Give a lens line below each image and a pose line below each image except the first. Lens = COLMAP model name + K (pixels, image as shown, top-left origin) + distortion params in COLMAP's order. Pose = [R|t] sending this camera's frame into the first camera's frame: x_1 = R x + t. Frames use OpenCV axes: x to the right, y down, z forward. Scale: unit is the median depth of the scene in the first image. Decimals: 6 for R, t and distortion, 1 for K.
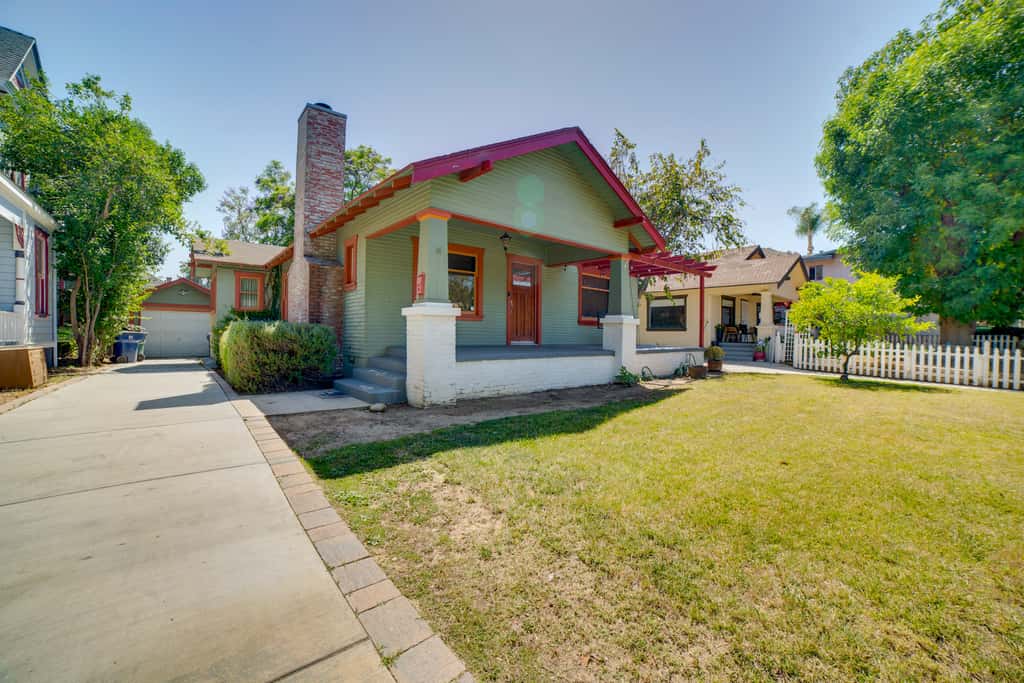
lens RADIAL K [[402.5, 0, 531.6], [0, 402.5, 338.3], [0, 0, 1]] dist [-0.027157, 0.000205]
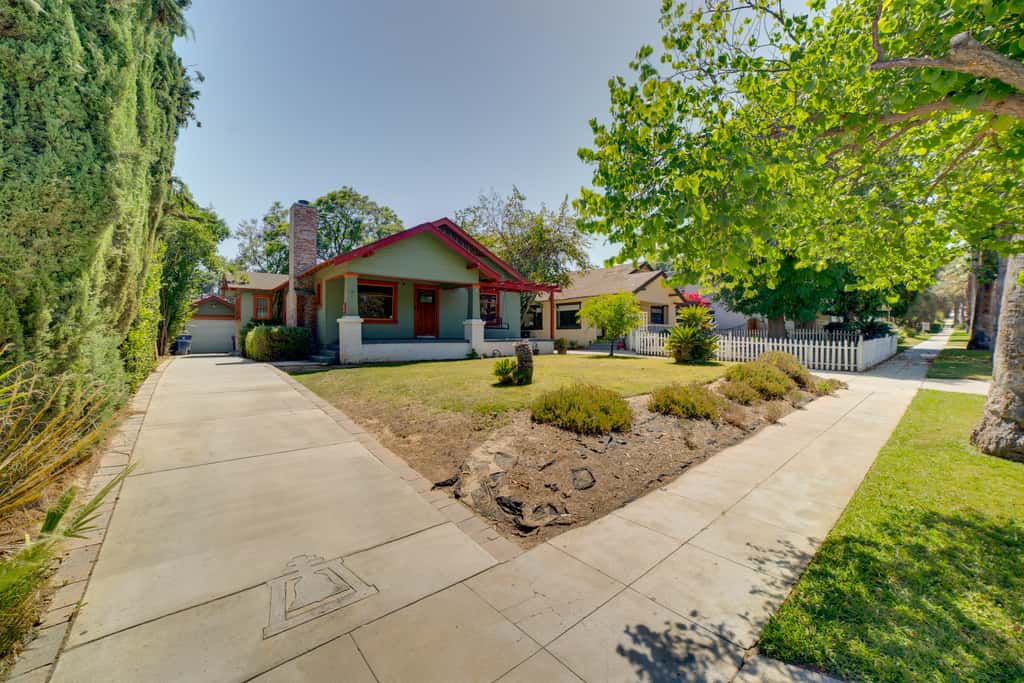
lens RADIAL K [[412.6, 0, 514.9], [0, 412.6, 340.2], [0, 0, 1]] dist [-0.000179, -0.000001]
pose [[0.998182, -0.012363, -0.058992, 0.431128], [0.012368, 0.999923, -0.000277, 0.029041], [0.058991, -0.000453, 0.998258, -0.650424]]
